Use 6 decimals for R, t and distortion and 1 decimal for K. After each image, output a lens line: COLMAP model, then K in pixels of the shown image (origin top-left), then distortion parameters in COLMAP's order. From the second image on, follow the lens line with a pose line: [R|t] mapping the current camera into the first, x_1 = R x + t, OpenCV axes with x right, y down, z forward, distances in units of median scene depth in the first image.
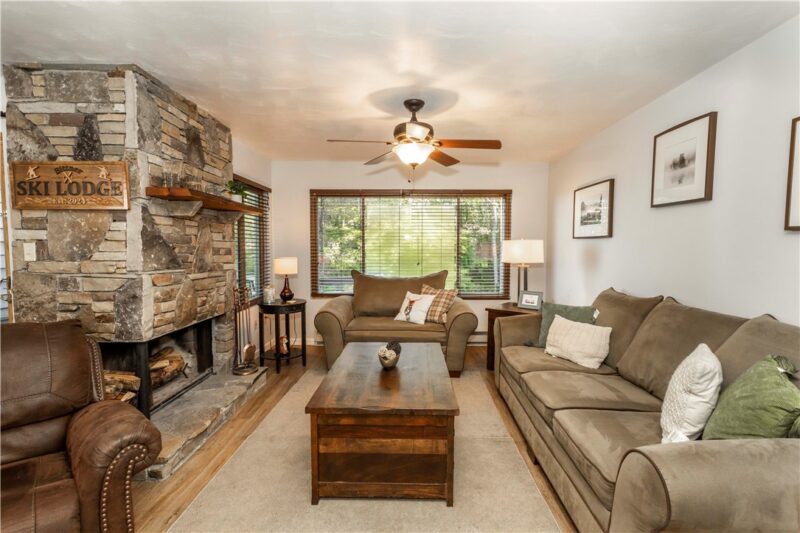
lens RADIAL K [[375.7, 0, 405.5], [0, 375.7, 268.0], [0, 0, 1]] dist [-0.000647, 0.008114]
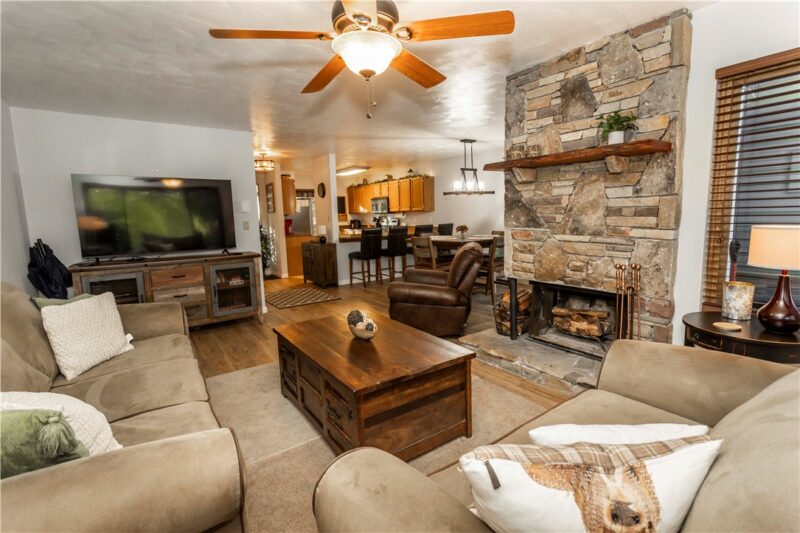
lens RADIAL K [[375.7, 0, 405.5], [0, 375.7, 268.0], [0, 0, 1]] dist [-0.000647, 0.008114]
pose [[-0.811580, 0.098536, -0.575873, 0.396327], [-0.010511, 0.983053, 0.183020, -0.084970], [0.584147, 0.154588, -0.796790, 1.751452]]
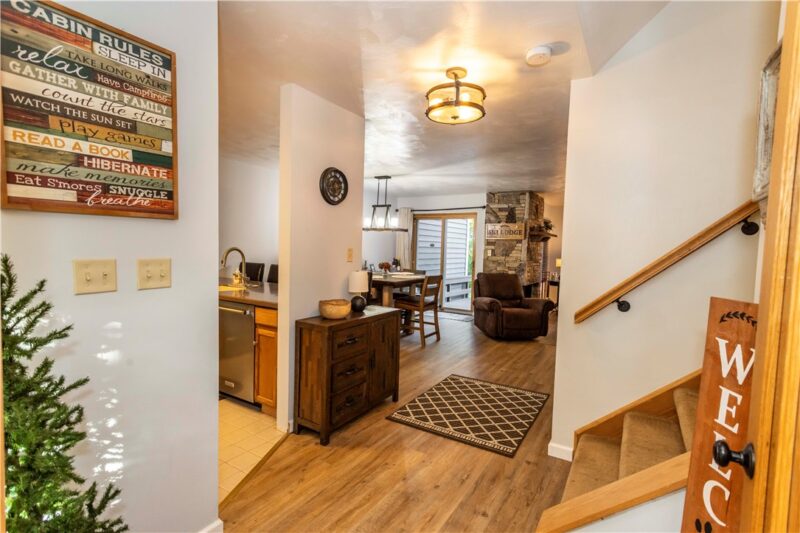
lens RADIAL K [[375.7, 0, 405.5], [0, 375.7, 268.0], [0, 0, 1]] dist [-0.000647, 0.008114]
pose [[0.854999, 0.050078, -0.516207, -0.003778], [-0.053517, 0.998533, 0.008229, 0.080582], [0.515862, 0.020590, 0.856424, -1.747917]]
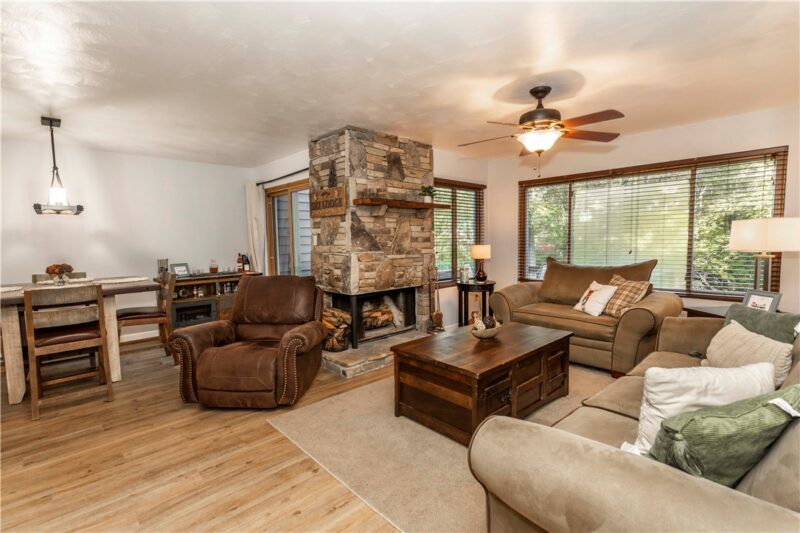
lens RADIAL K [[375.7, 0, 405.5], [0, 375.7, 268.0], [0, 0, 1]] dist [-0.000647, 0.008114]
pose [[0.696925, 0.042970, -0.715855, 0.571769], [-0.024217, 0.999044, 0.036392, 0.013046], [0.716735, -0.008027, 0.697300, 0.031144]]
